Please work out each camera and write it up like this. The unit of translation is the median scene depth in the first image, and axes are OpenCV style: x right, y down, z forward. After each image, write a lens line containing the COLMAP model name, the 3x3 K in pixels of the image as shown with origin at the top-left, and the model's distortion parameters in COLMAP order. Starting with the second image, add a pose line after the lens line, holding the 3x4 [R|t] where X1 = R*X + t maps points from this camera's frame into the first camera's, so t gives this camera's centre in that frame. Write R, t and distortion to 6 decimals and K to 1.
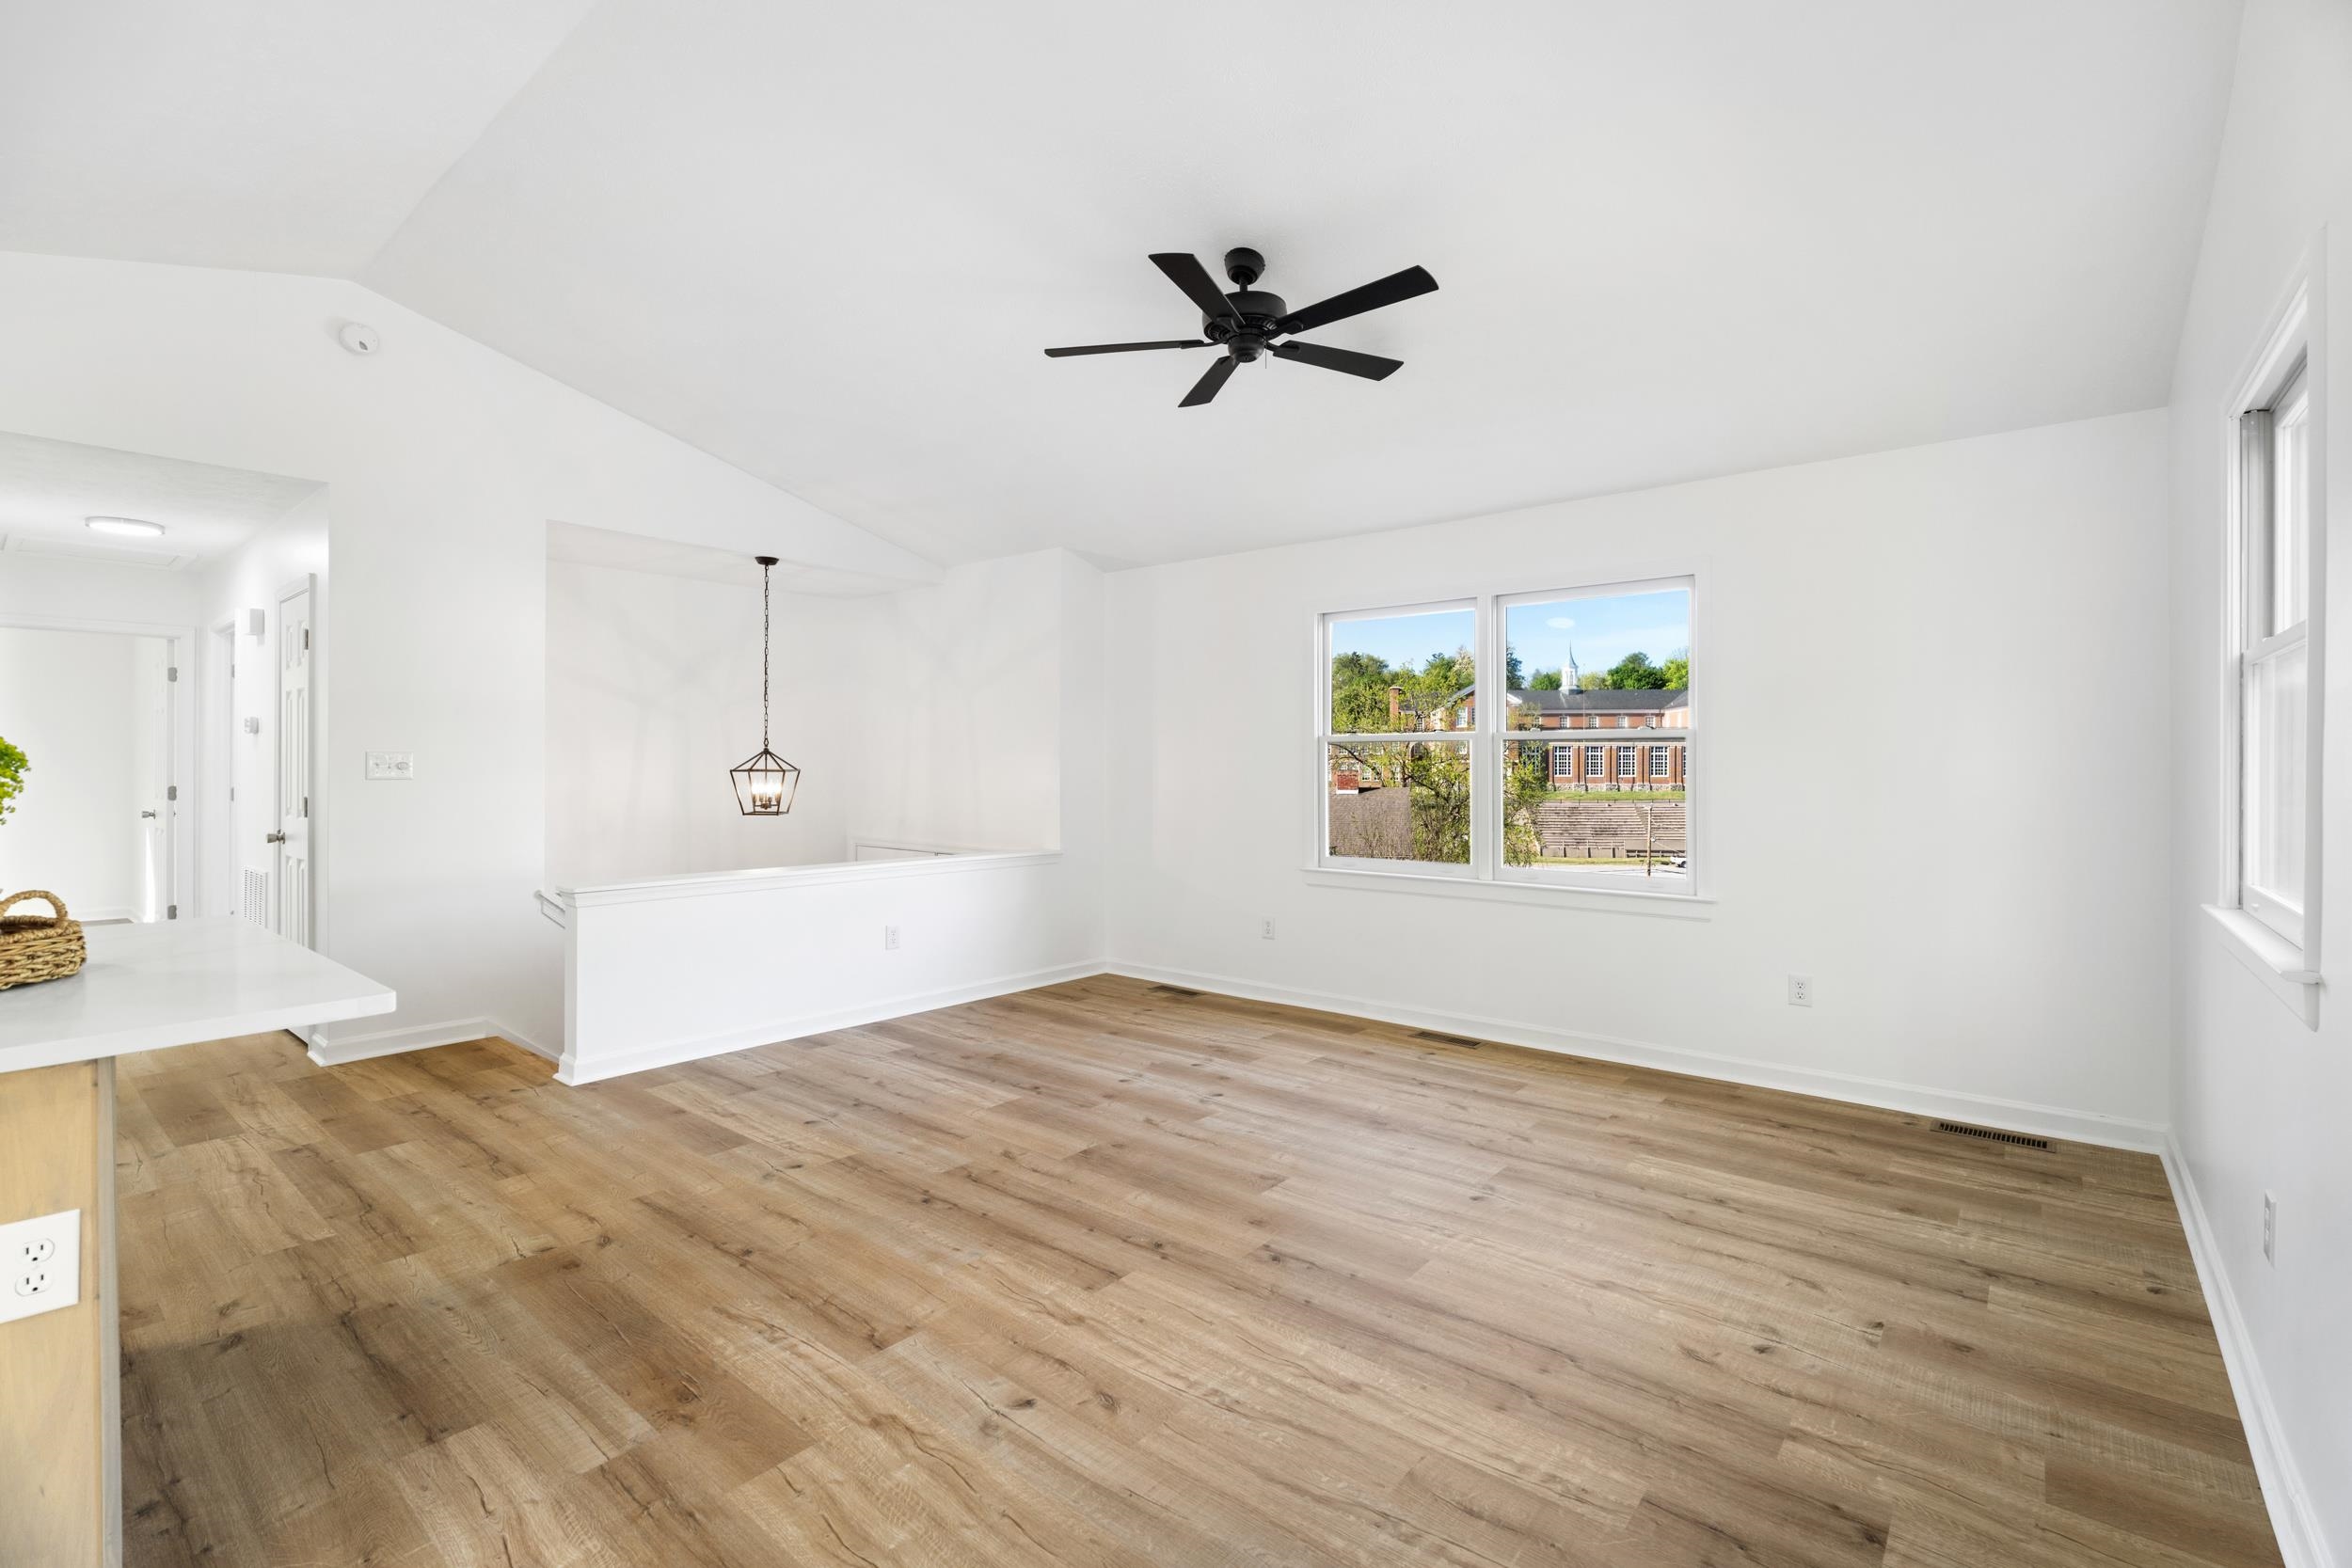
lens RADIAL K [[1045.3, 0, 1104.0], [0, 1045.3, 772.6], [0, 0, 1]] dist [-0.004037, 0.000792]
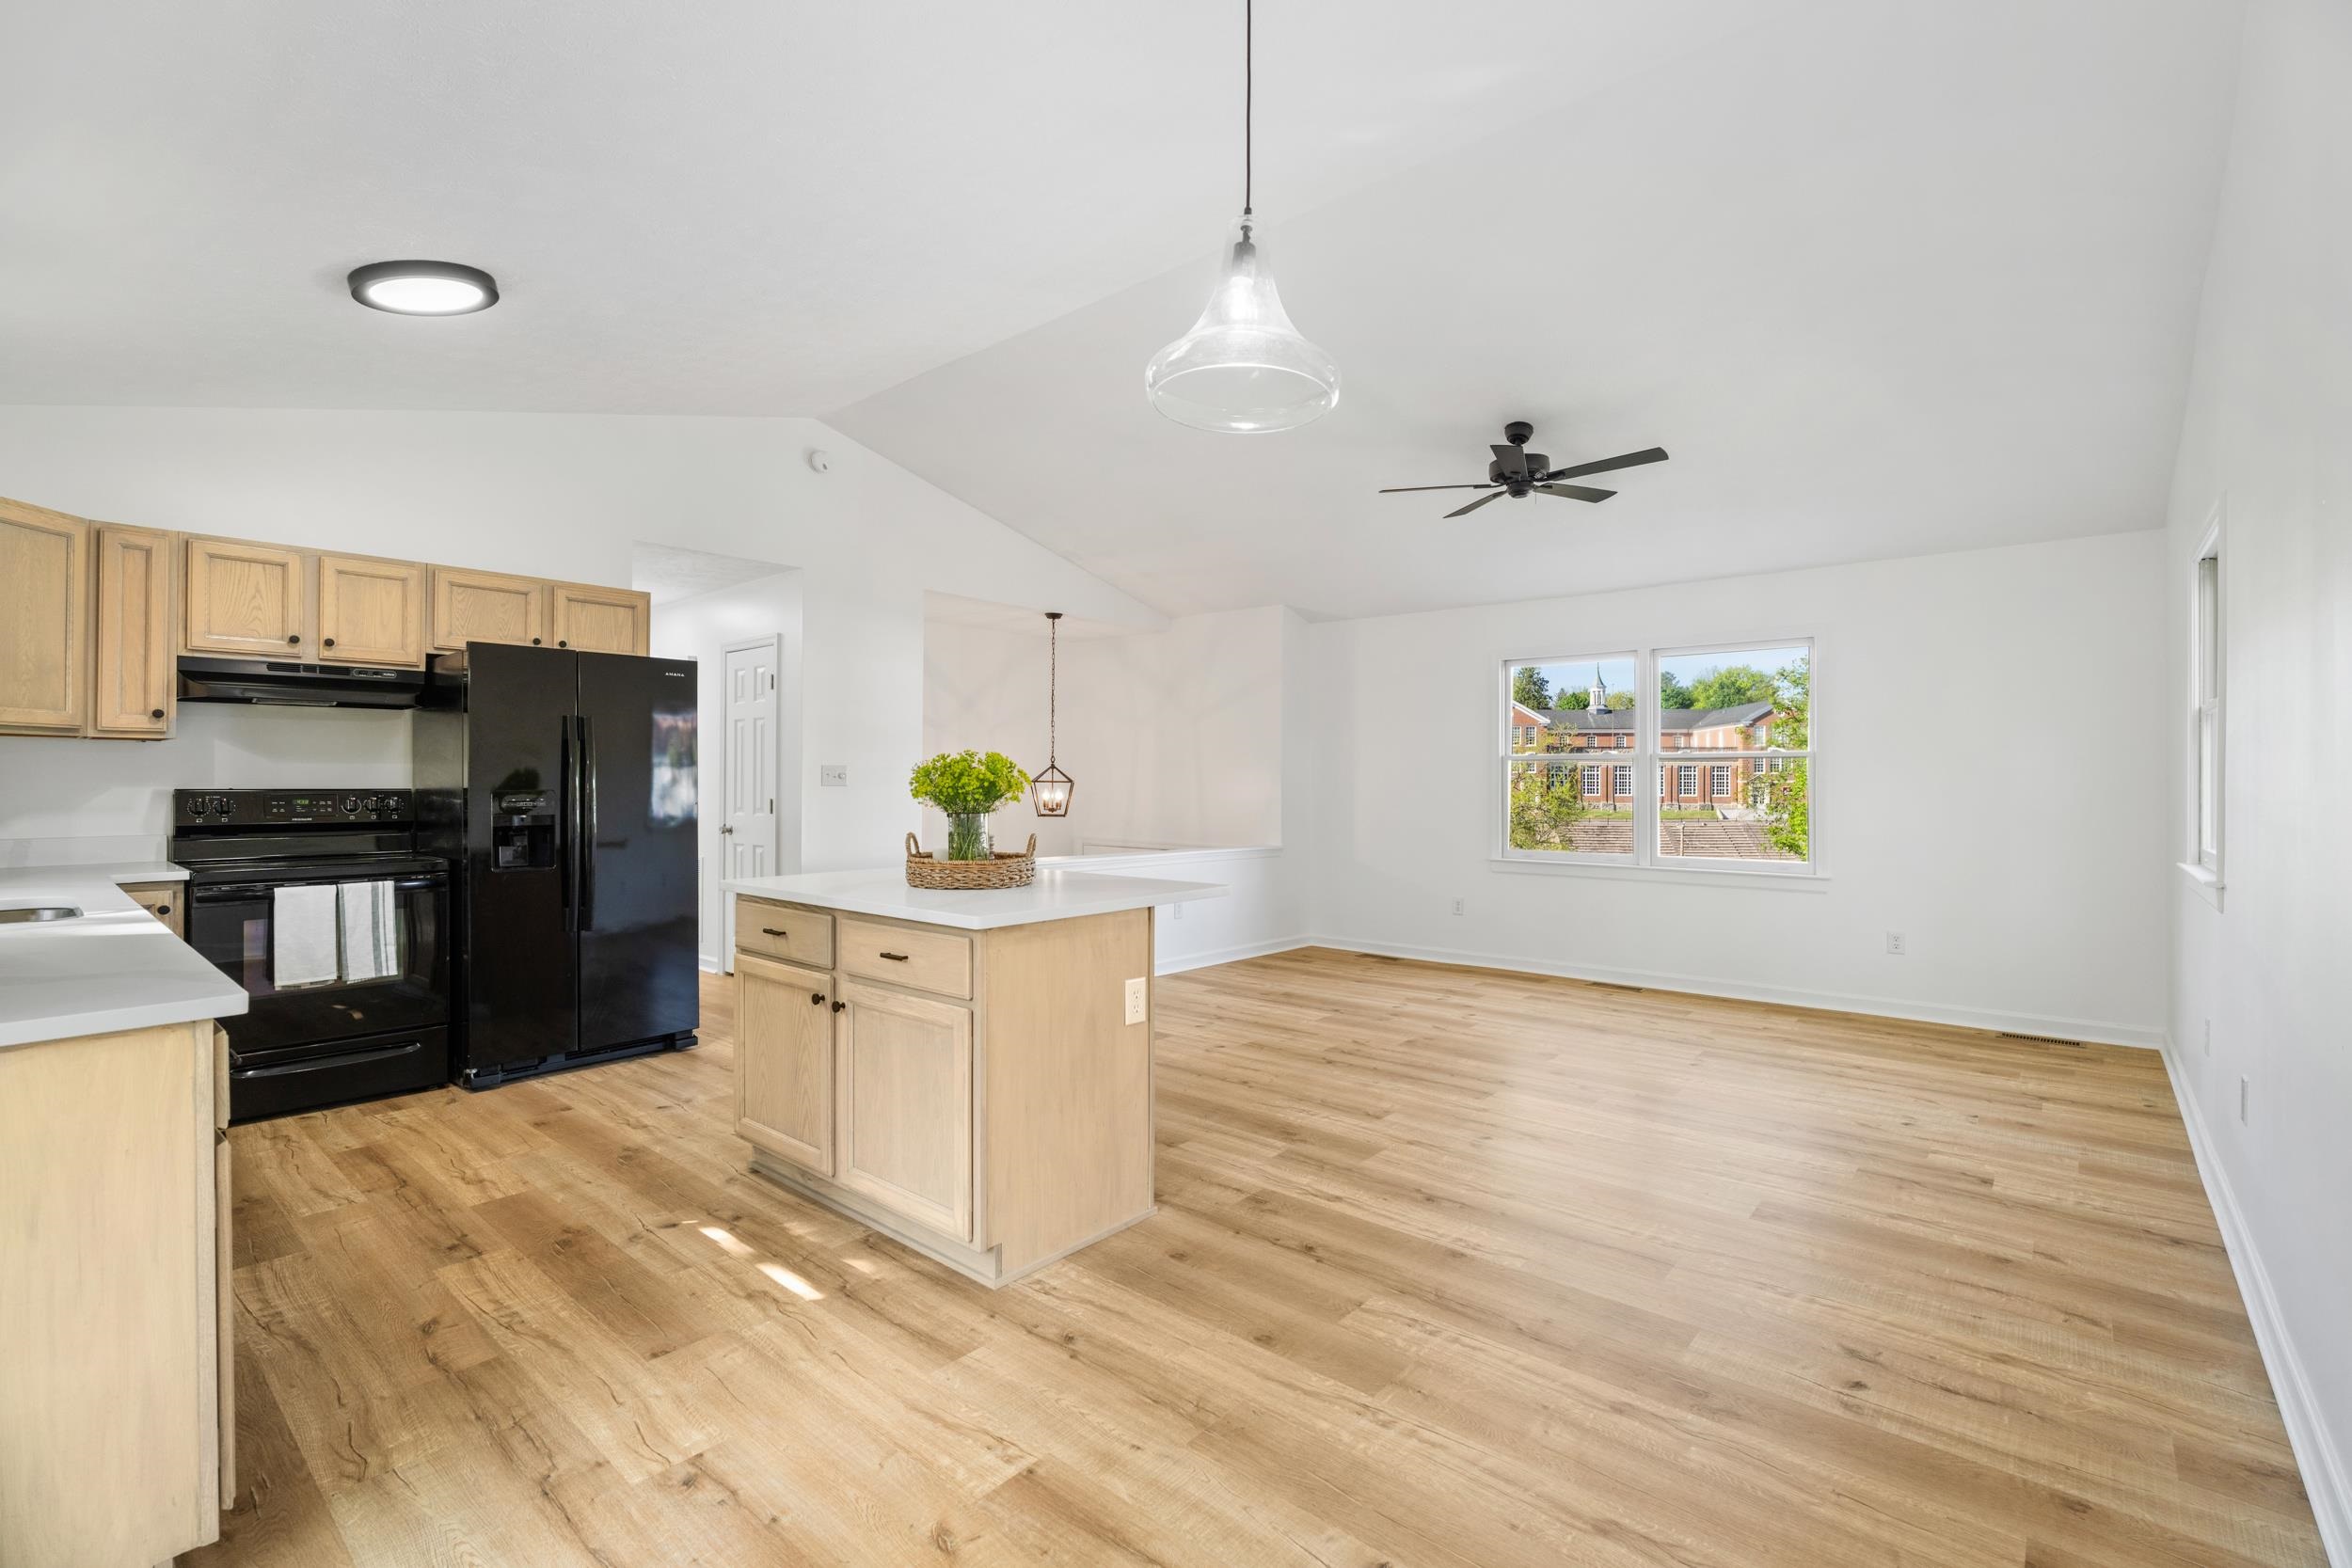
lens RADIAL K [[1045.3, 0, 1107.5], [0, 1045.3, 785.9], [0, 0, 1]] dist [-0.004037, 0.000792]
pose [[0.999879, 0.002830, -0.015309, -0.342008], [-0.002902, 0.999985, -0.004695, 0.012818], [0.015296, 0.004739, 0.999872, -0.379299]]
